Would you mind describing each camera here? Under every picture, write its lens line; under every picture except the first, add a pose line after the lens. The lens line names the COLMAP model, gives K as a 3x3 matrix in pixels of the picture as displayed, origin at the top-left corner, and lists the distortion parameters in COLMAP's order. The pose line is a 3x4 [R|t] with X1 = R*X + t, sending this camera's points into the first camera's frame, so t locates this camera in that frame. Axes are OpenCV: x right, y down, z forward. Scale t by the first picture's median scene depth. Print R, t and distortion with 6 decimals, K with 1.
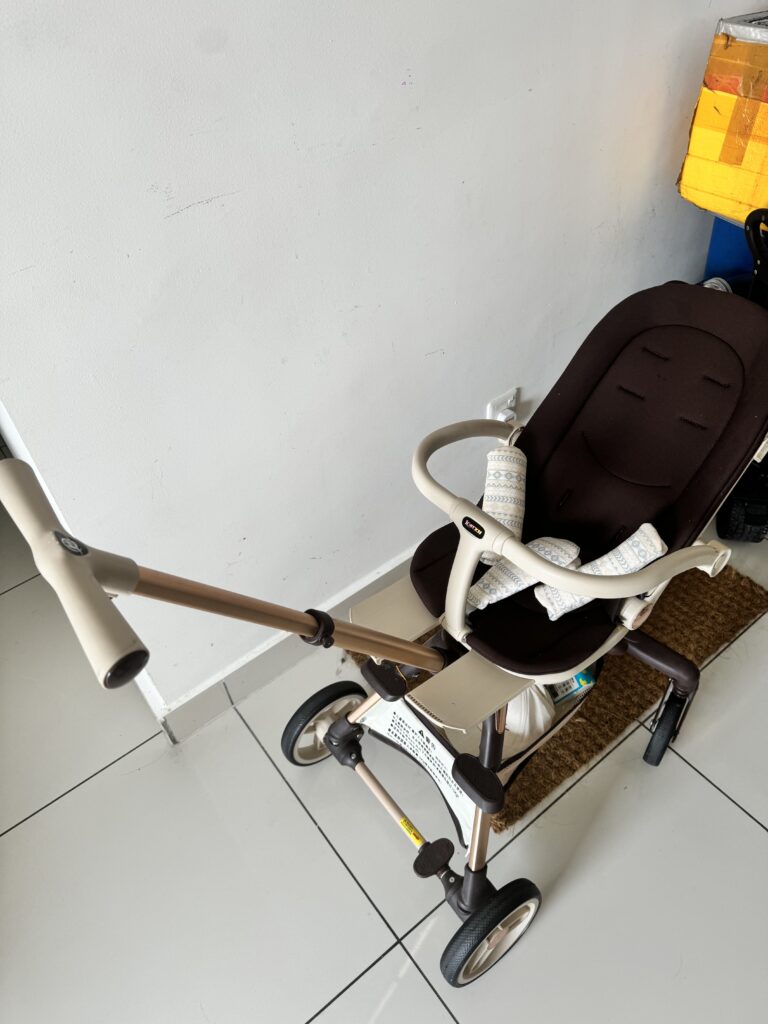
lens RADIAL K [[728.7, 0, 384.0], [0, 728.7, 512.0], [0, 0, 1]] dist [-0.008341, -0.002803]
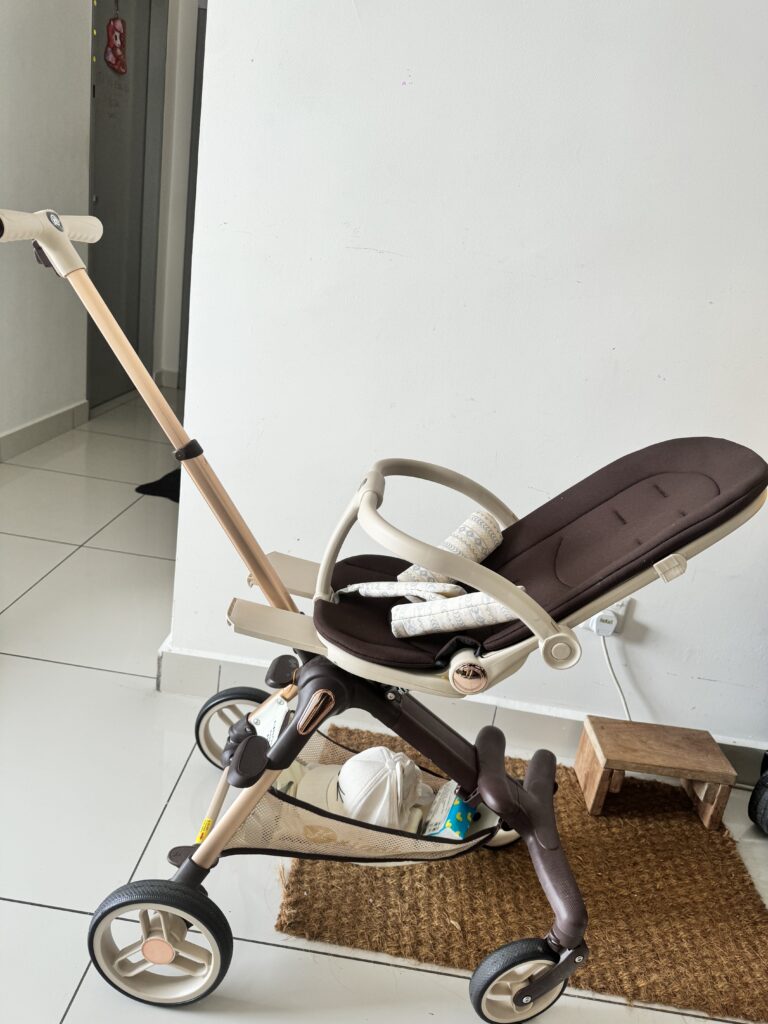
lens RADIAL K [[728.7, 0, 384.0], [0, 728.7, 512.0], [0, 0, 1]] dist [-0.008341, -0.002803]
pose [[0.729189, 0.396792, -0.557530, 0.504621], [-0.602905, 0.757919, -0.249127, 0.199289], [0.323711, 0.517798, 0.791894, 0.114078]]
